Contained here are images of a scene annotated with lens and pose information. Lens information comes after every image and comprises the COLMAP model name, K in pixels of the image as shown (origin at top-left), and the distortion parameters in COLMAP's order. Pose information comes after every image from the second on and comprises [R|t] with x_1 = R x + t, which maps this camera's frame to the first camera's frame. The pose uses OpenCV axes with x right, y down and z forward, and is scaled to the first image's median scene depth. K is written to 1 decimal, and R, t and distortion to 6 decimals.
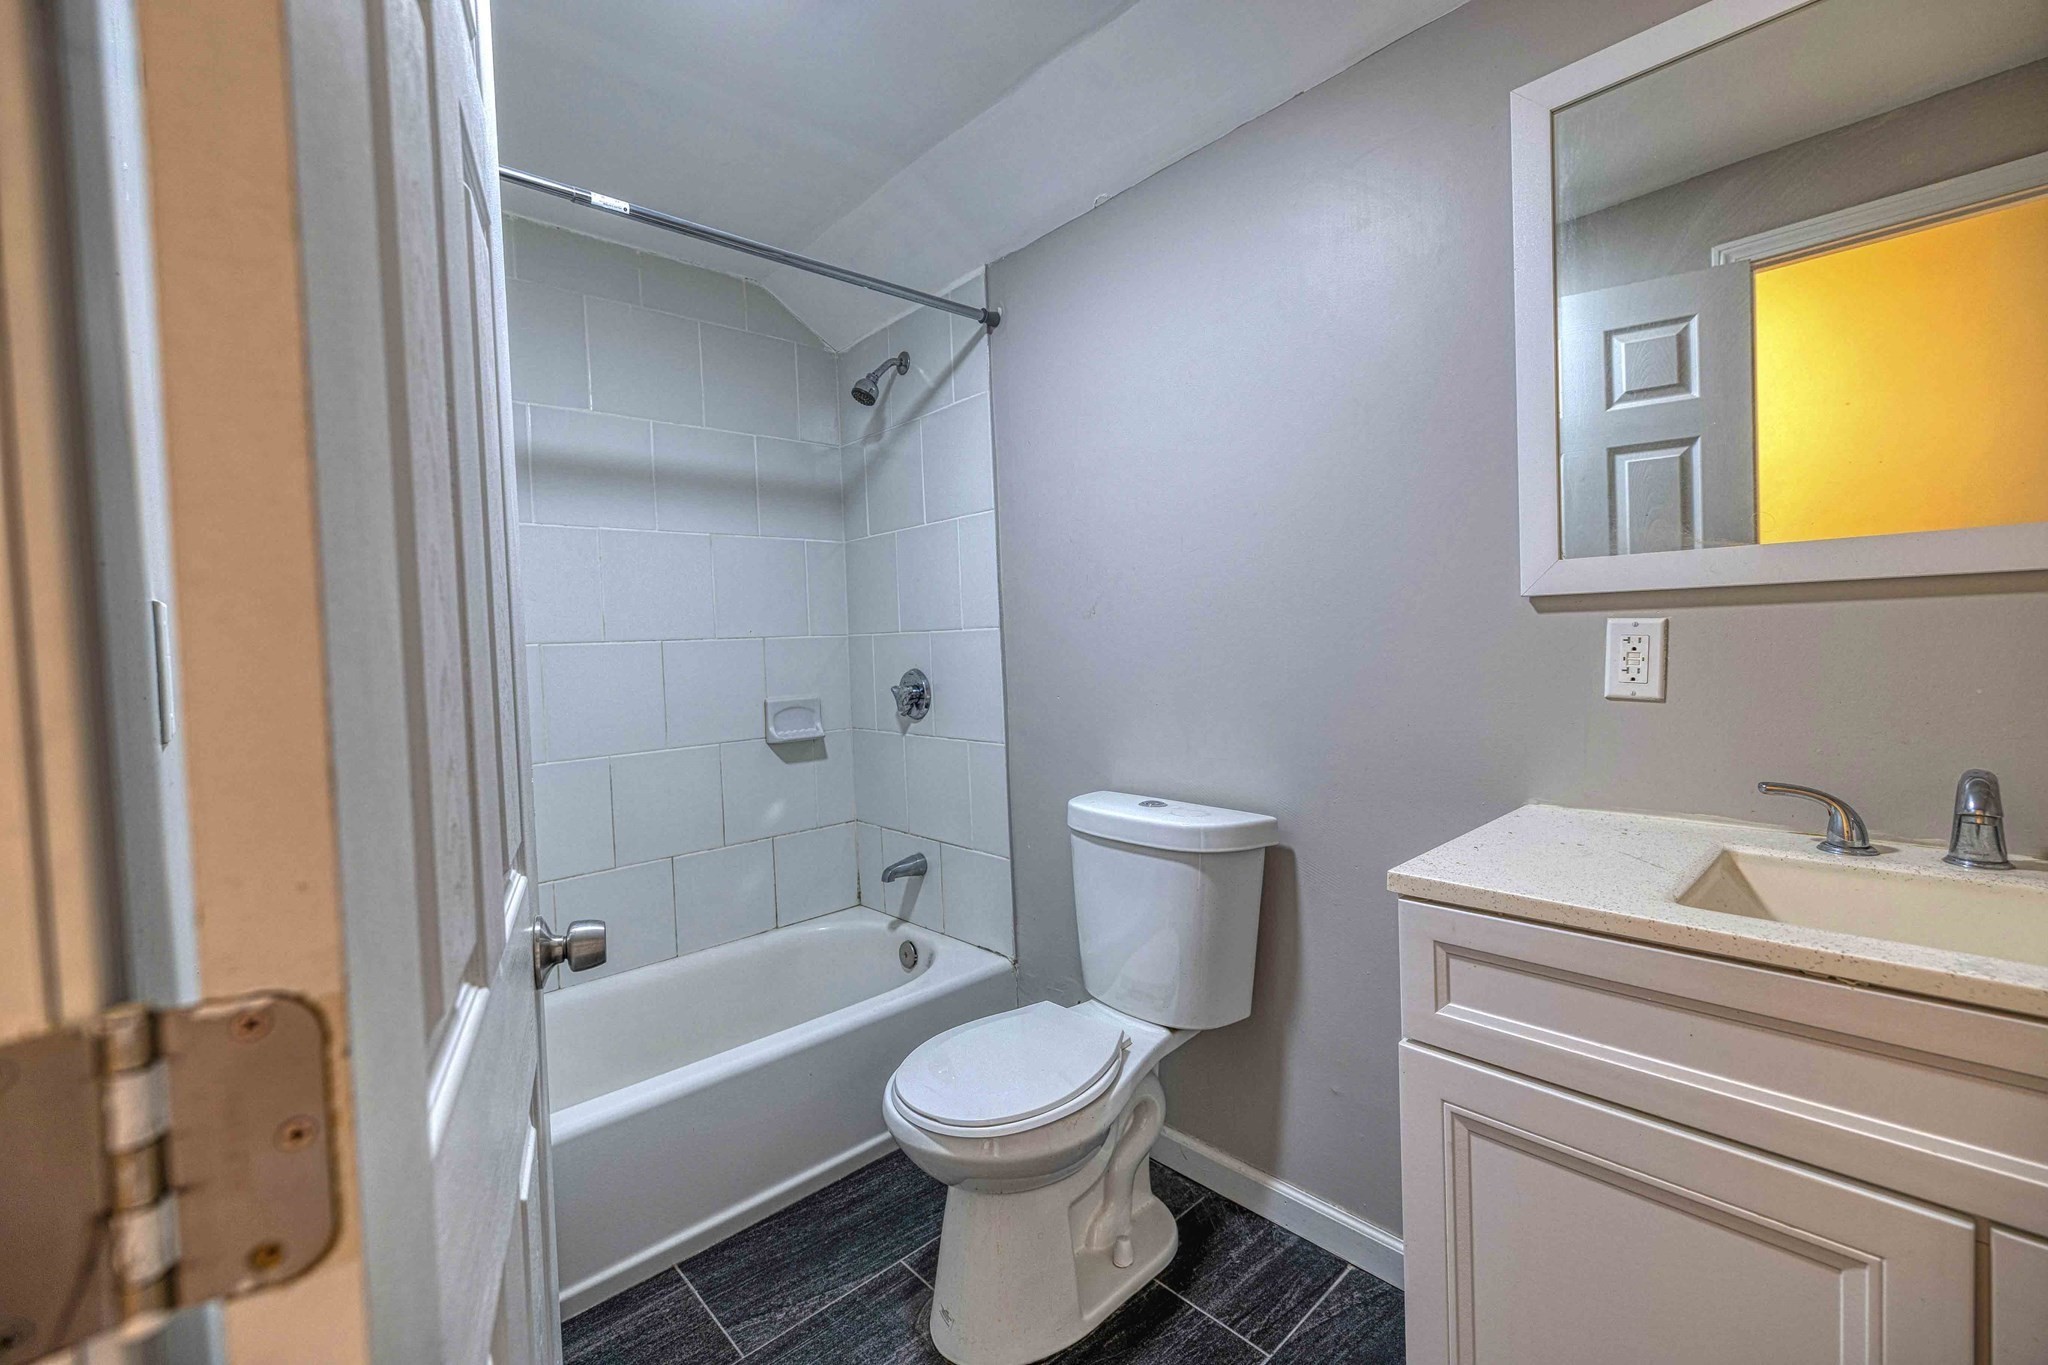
lens RADIAL K [[848.3, 0, 1017.3], [0, 848.3, 666.7], [0, 0, 1]] dist [-0.000026, -0.001019]
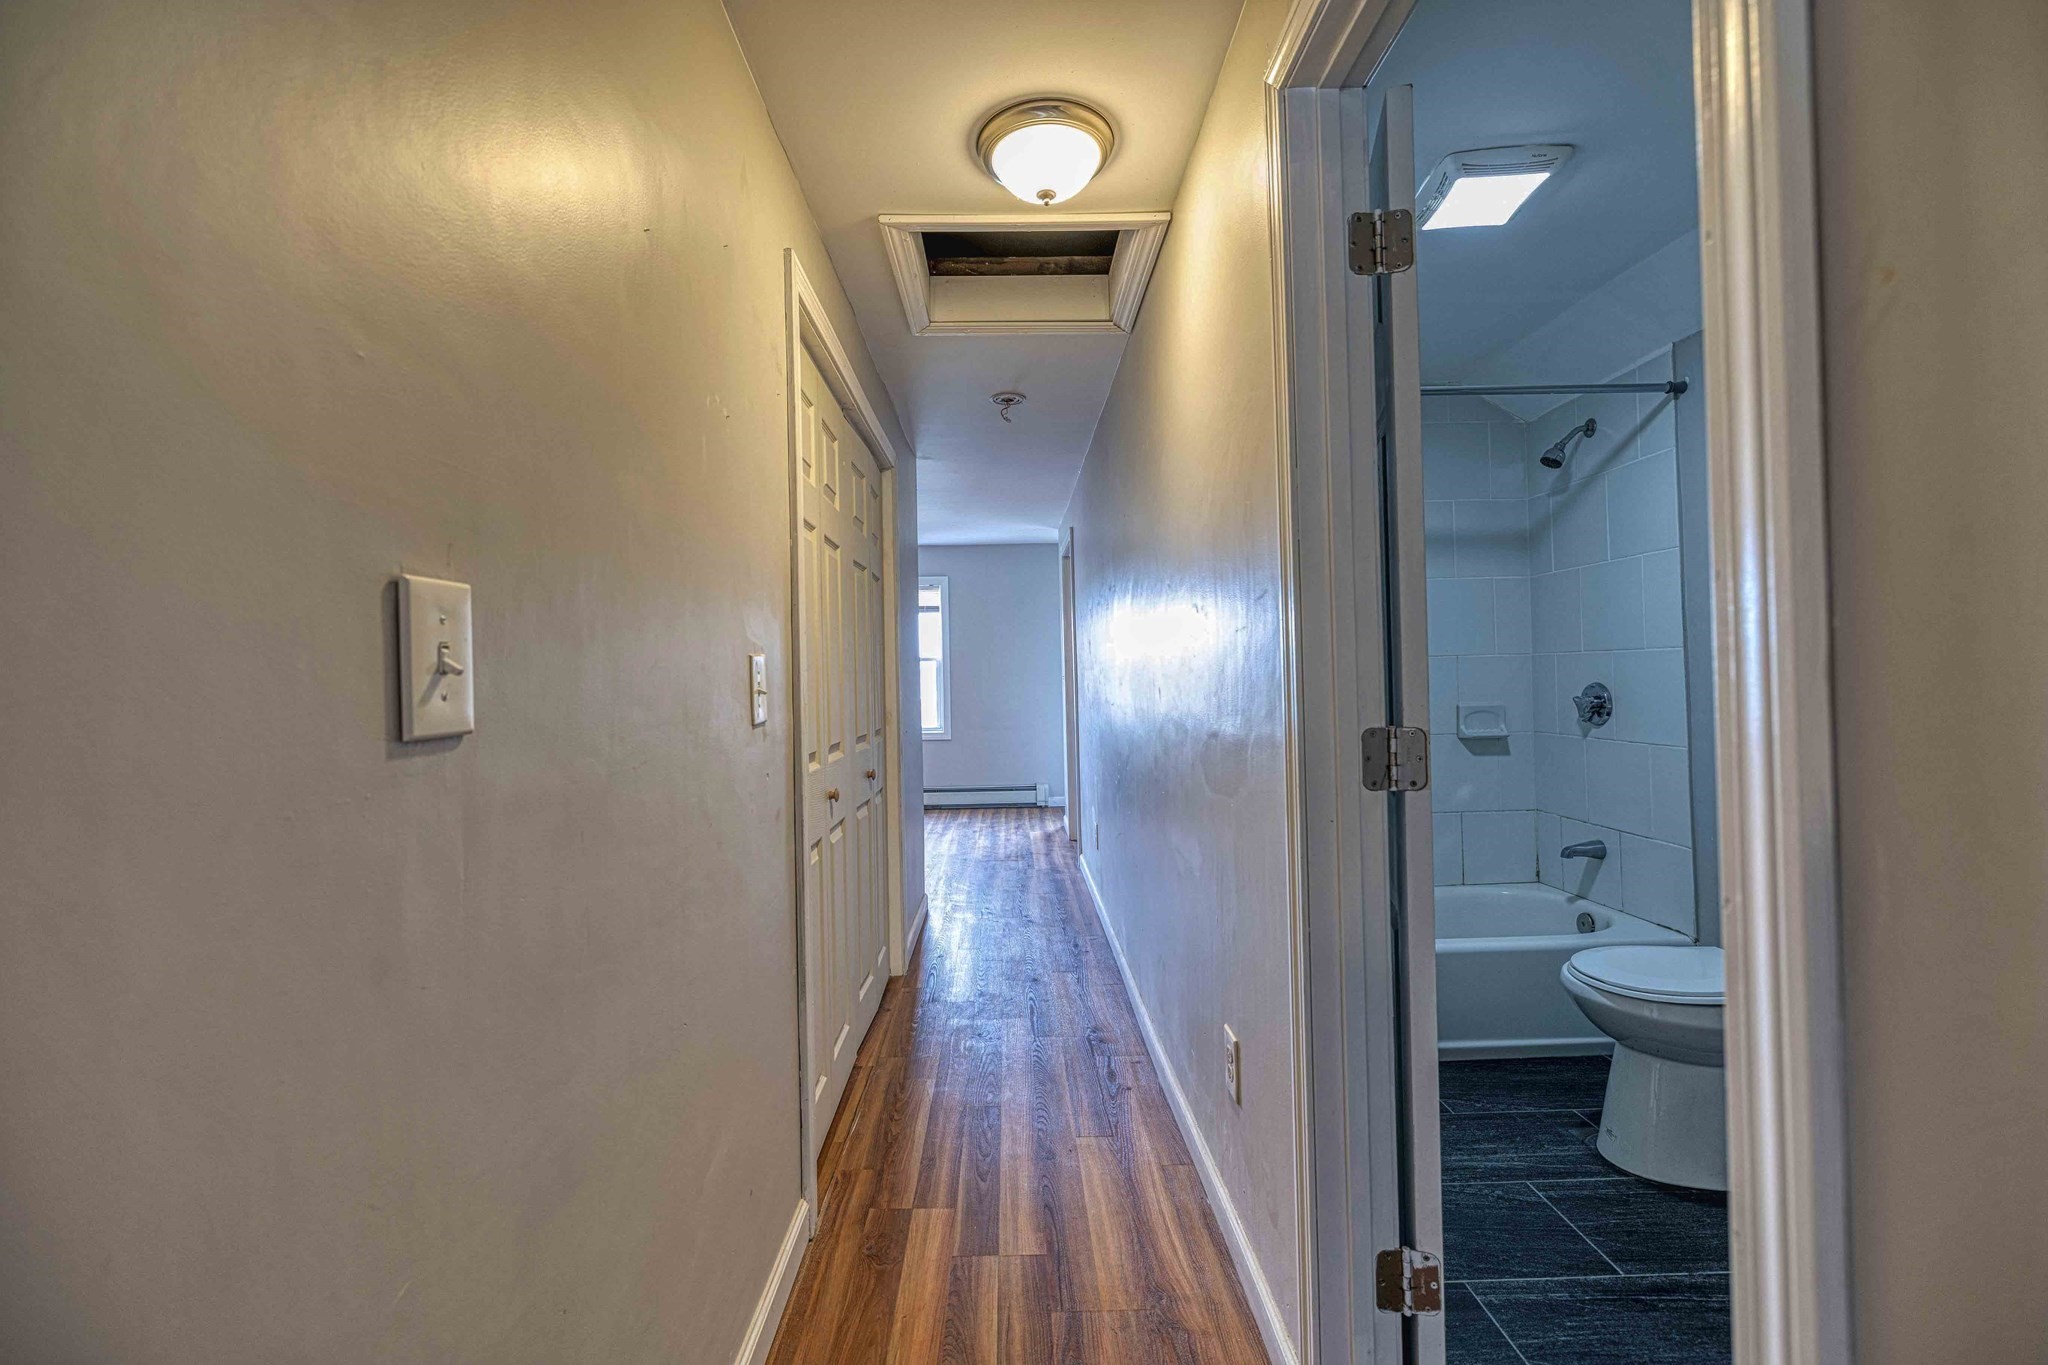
lens RADIAL K [[848.3, 0, 1020.9], [0, 848.3, 663.5], [0, 0, 1]] dist [-0.000026, -0.001019]
pose [[0.748139, 0.011340, -0.663445, 0.063699], [-0.028735, 0.999470, -0.015320, 0.017321], [0.662919, 0.030526, 0.748068, -0.424678]]
